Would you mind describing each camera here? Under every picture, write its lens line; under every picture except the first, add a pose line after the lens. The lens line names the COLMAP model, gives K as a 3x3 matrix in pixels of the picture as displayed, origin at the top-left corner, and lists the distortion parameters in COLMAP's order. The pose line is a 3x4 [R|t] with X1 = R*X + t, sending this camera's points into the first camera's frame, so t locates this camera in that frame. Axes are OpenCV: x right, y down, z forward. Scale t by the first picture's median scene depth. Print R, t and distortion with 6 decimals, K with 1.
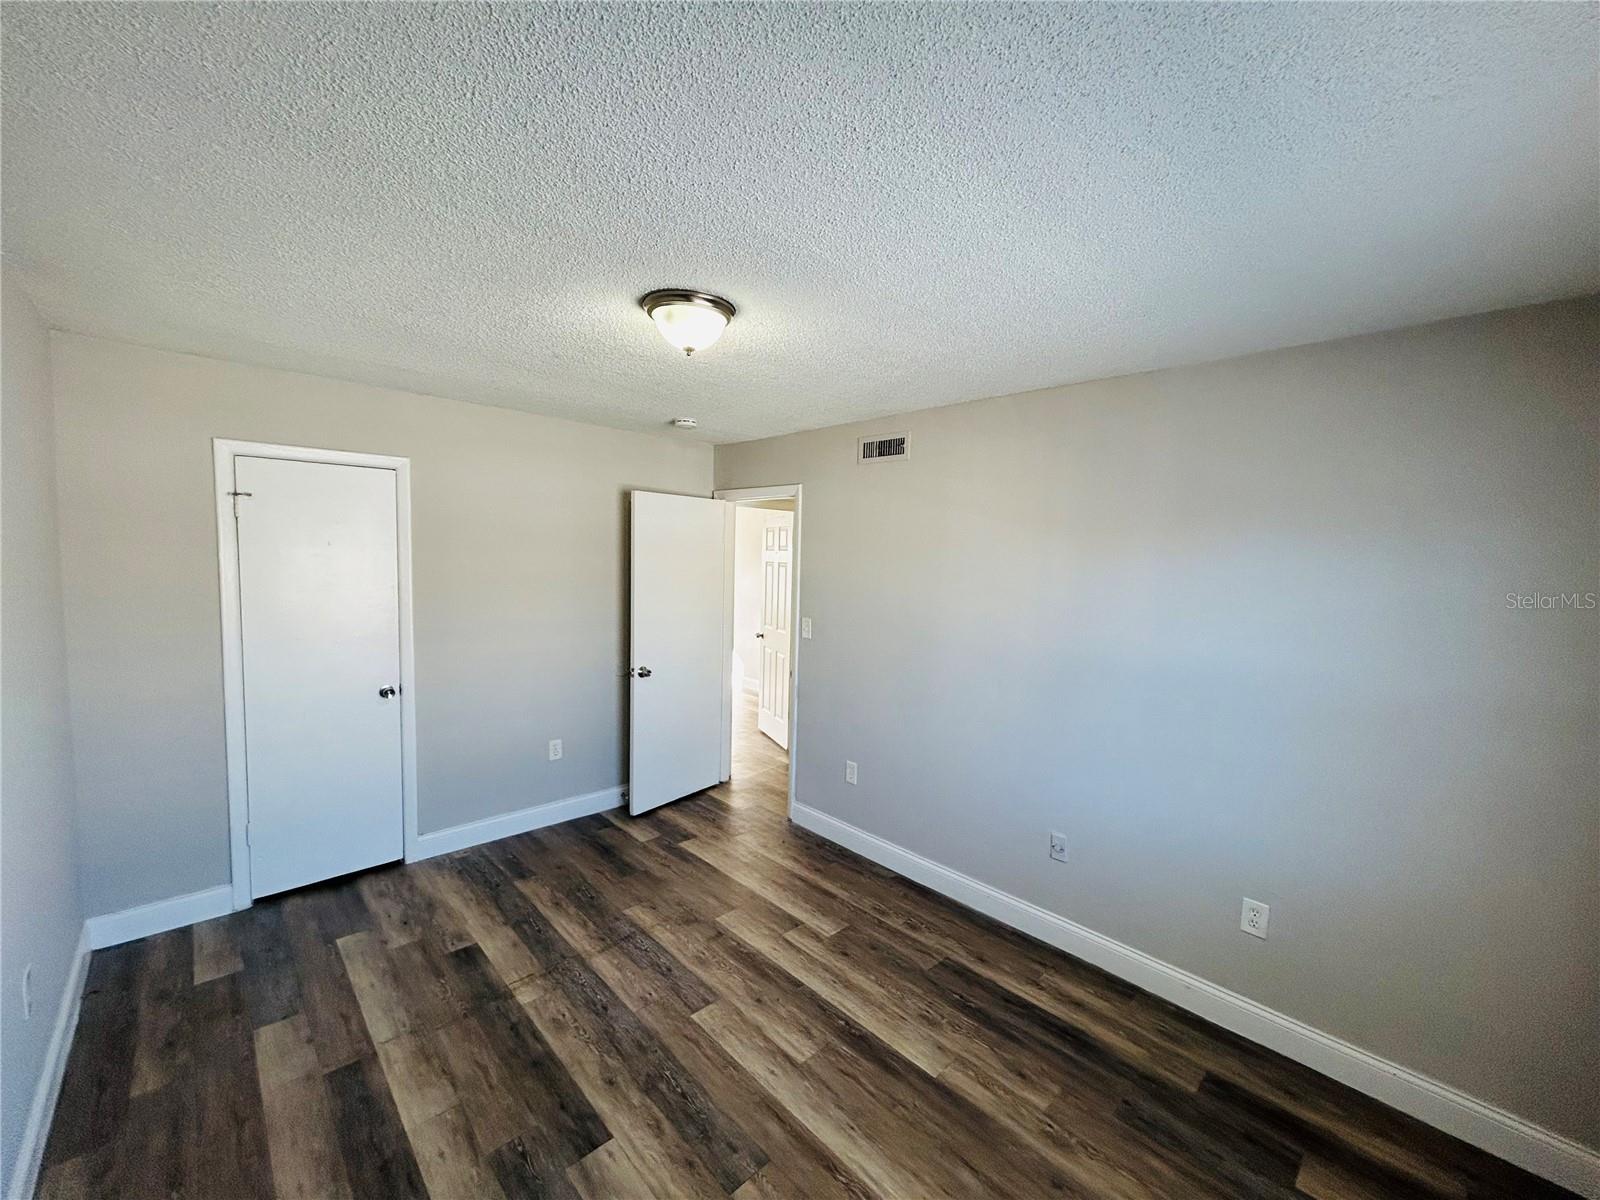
lens RADIAL K [[644.2, 0, 797.6], [0, 644.2, 601.0], [0, 0, 1]] dist [-0.000900, 0.000322]
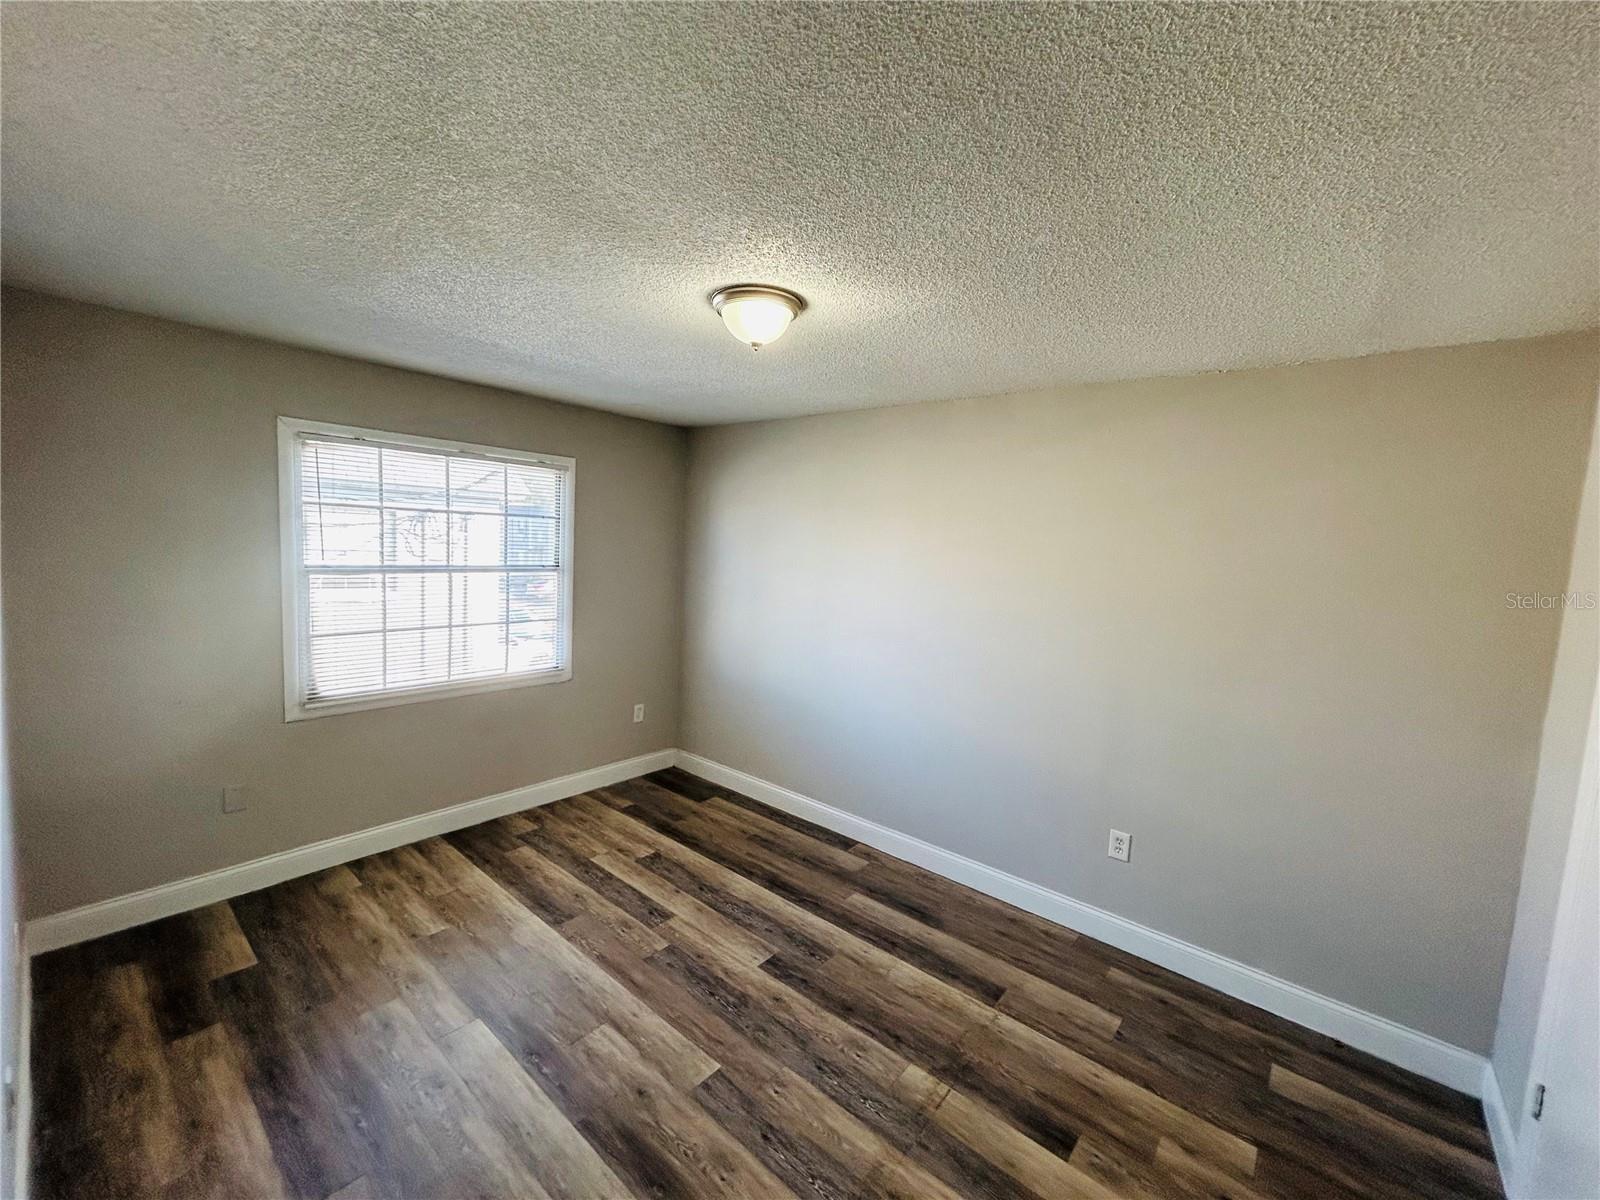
lens RADIAL K [[644.2, 0, 797.6], [0, 644.2, 601.0], [0, 0, 1]] dist [-0.000900, 0.000322]
pose [[-0.990788, -0.068229, -0.116975, -0.128320], [-0.087691, 0.981489, 0.170265, -0.153037], [0.103193, 0.178954, -0.978431, 1.840083]]
